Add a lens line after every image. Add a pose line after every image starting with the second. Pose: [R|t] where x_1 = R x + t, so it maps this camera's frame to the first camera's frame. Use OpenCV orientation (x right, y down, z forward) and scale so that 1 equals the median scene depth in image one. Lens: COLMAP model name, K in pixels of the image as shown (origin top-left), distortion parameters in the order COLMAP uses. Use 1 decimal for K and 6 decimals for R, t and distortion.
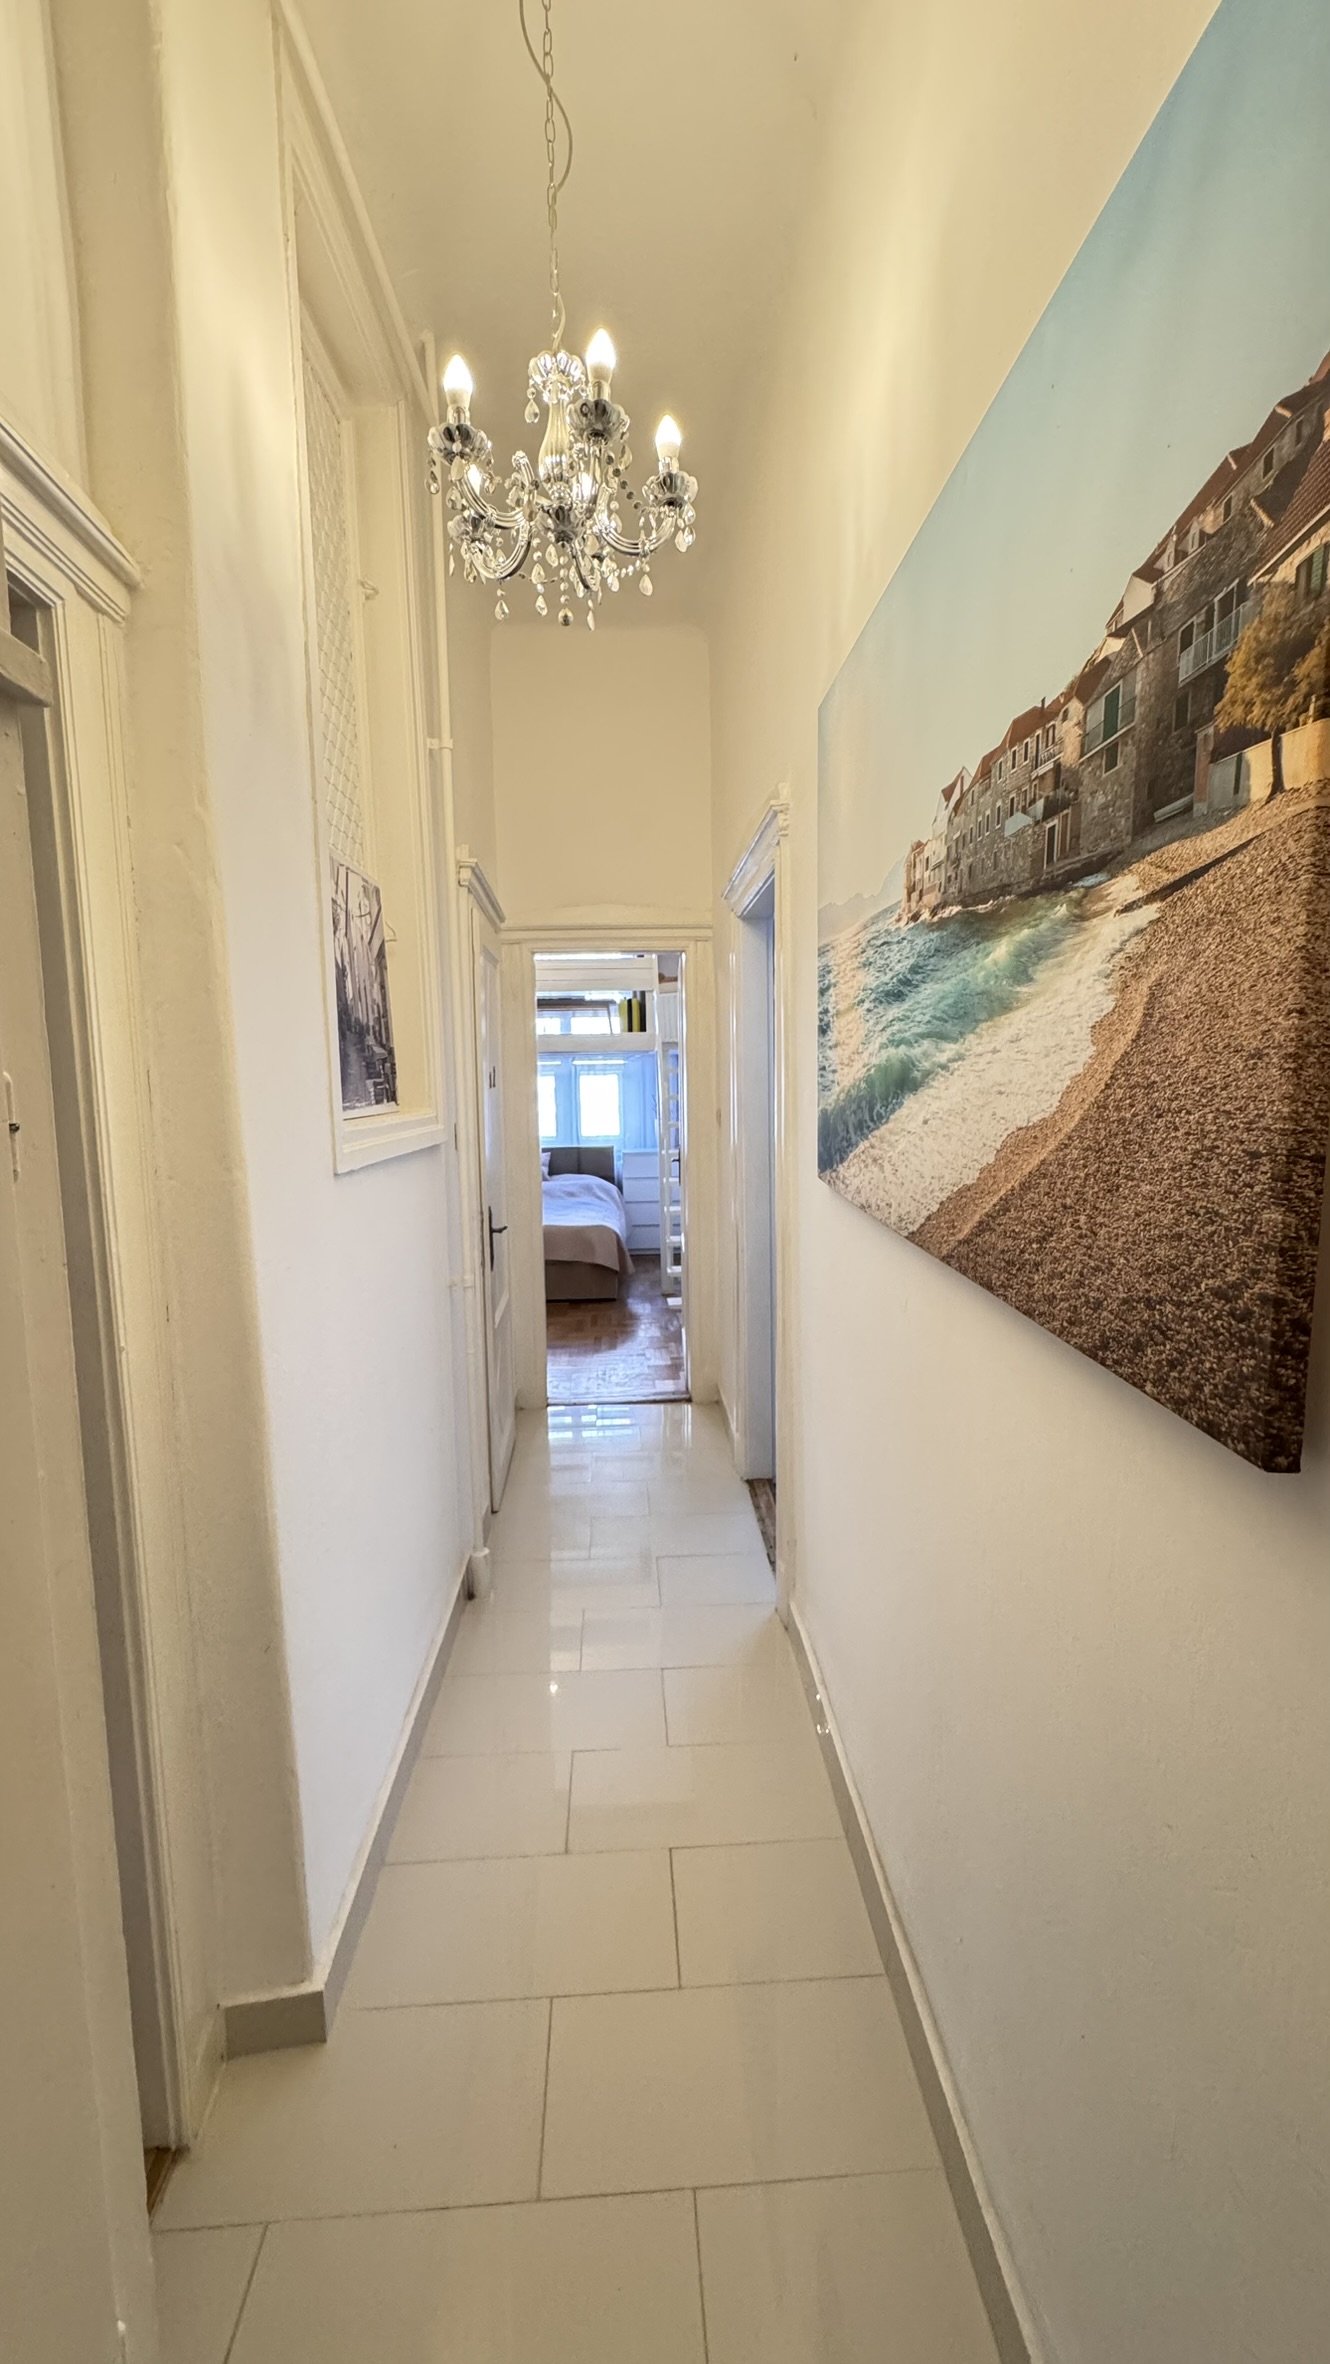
lens RADIAL K [[944.7, 0, 659.3], [0, 944.7, 1181.7], [0, 0, 1]] dist [-0.000471, 0.000378]
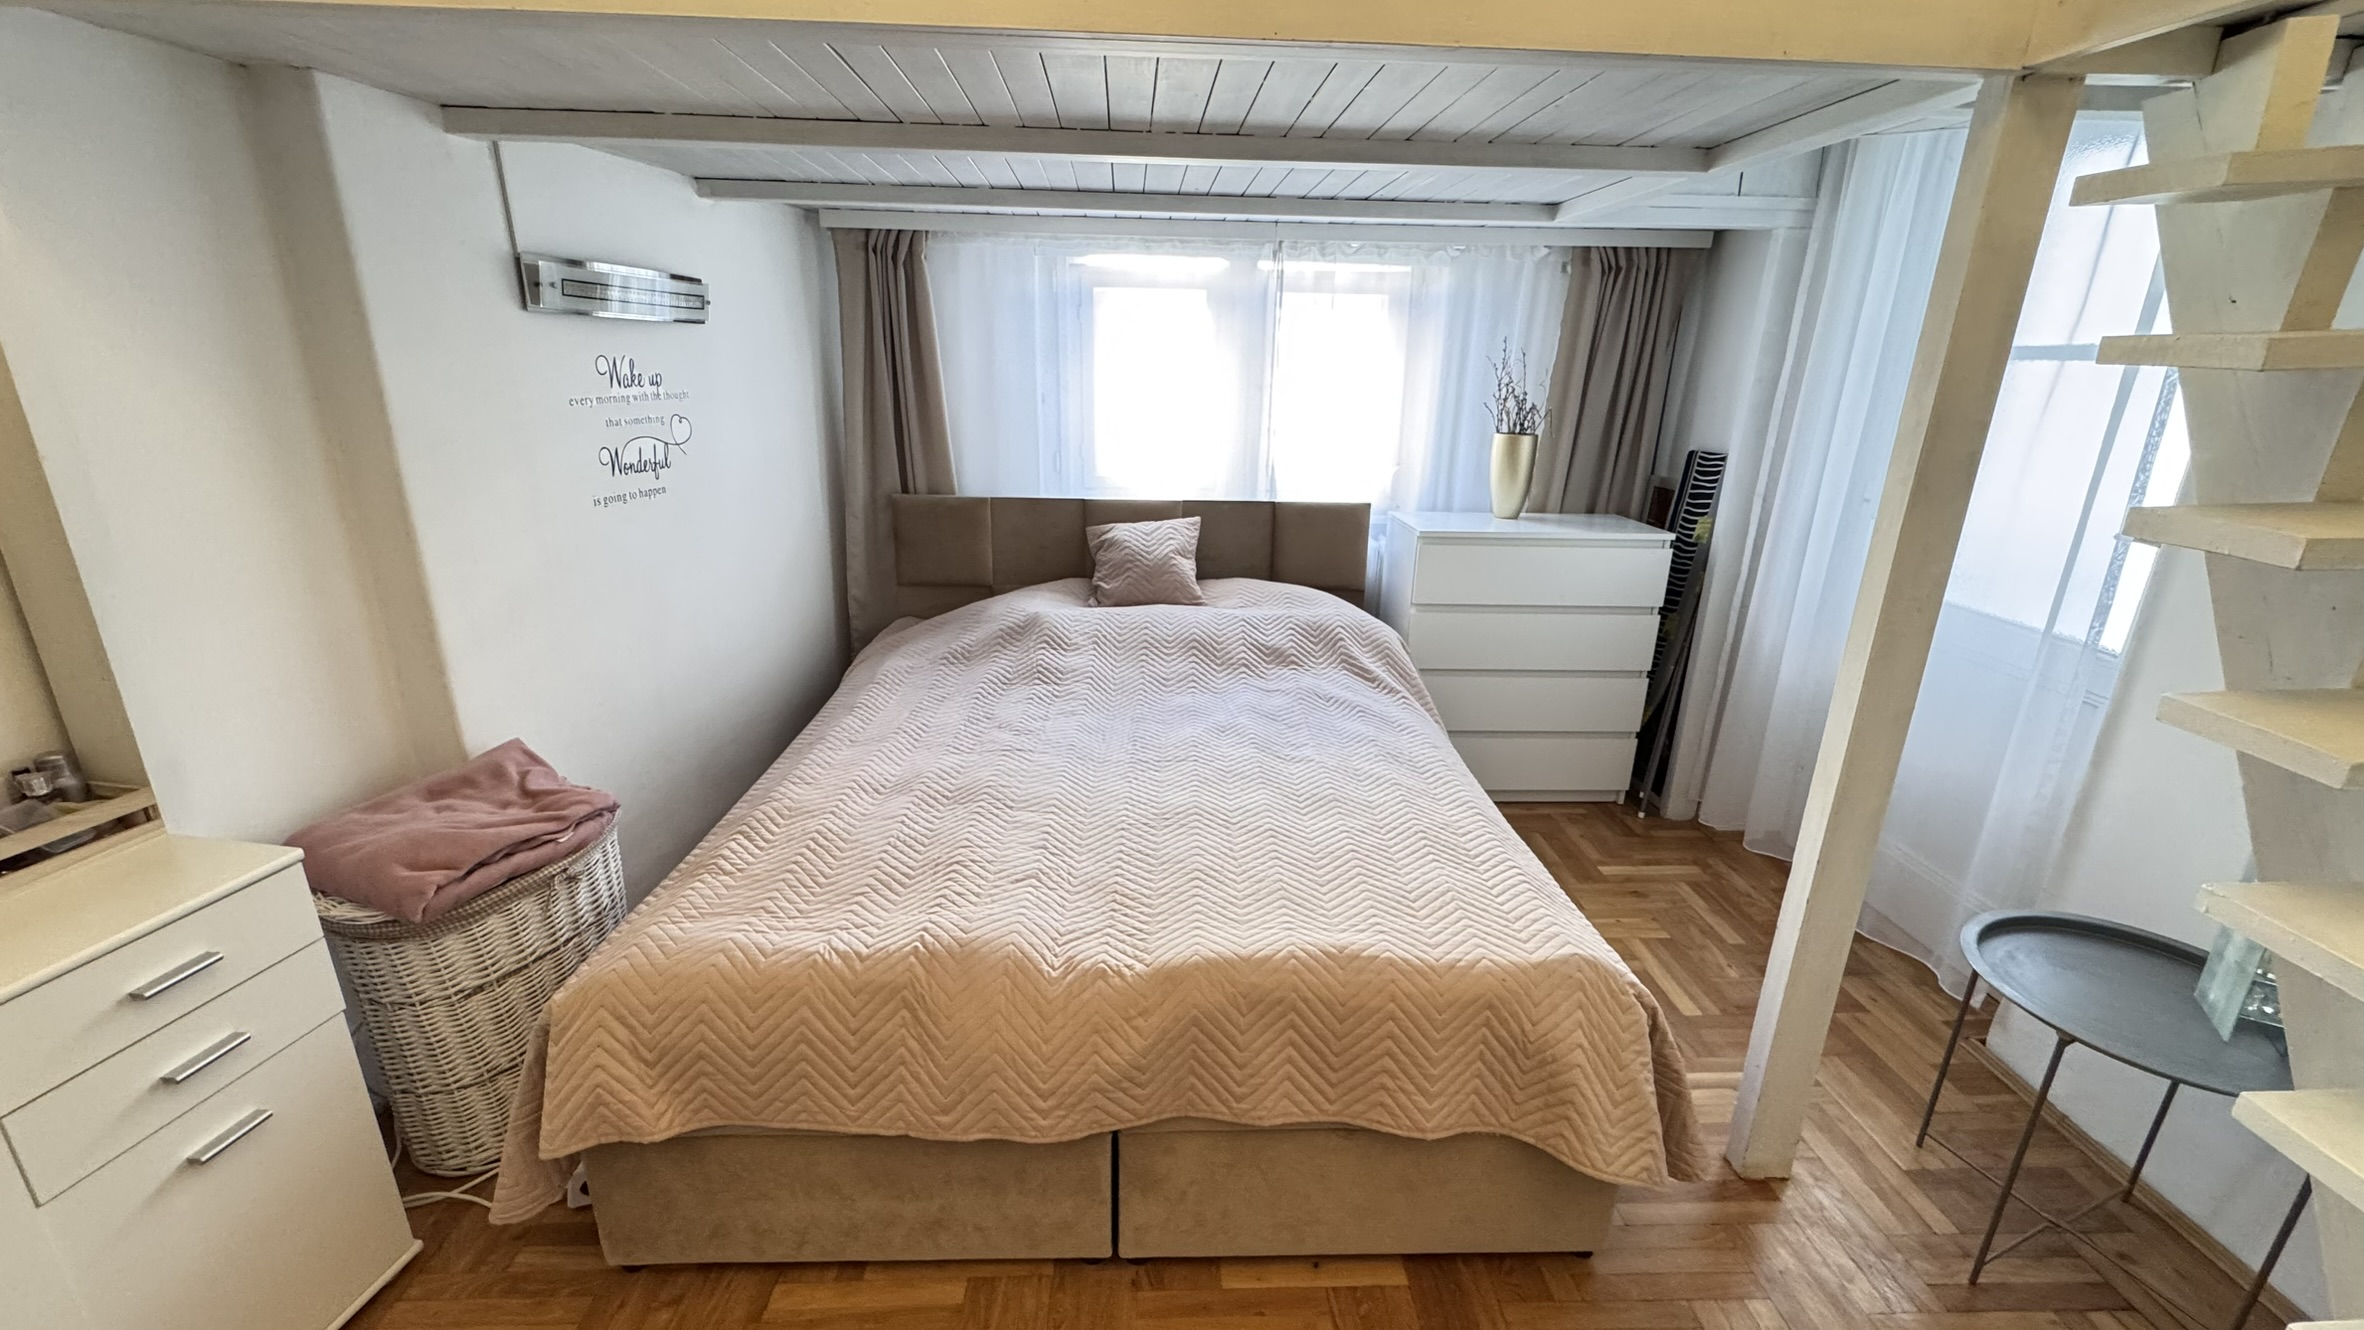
lens RADIAL K [[944.7, 0, 1175.8], [0, 944.7, 670.1], [0, 0, 1]] dist [-0.000471, 0.000378]
pose [[0.999364, 0.035659, 0.000187, -0.123336], [-0.035014, 0.980256, 0.194607, -0.044199], [0.006756, -0.194490, 0.980881, 0.634279]]
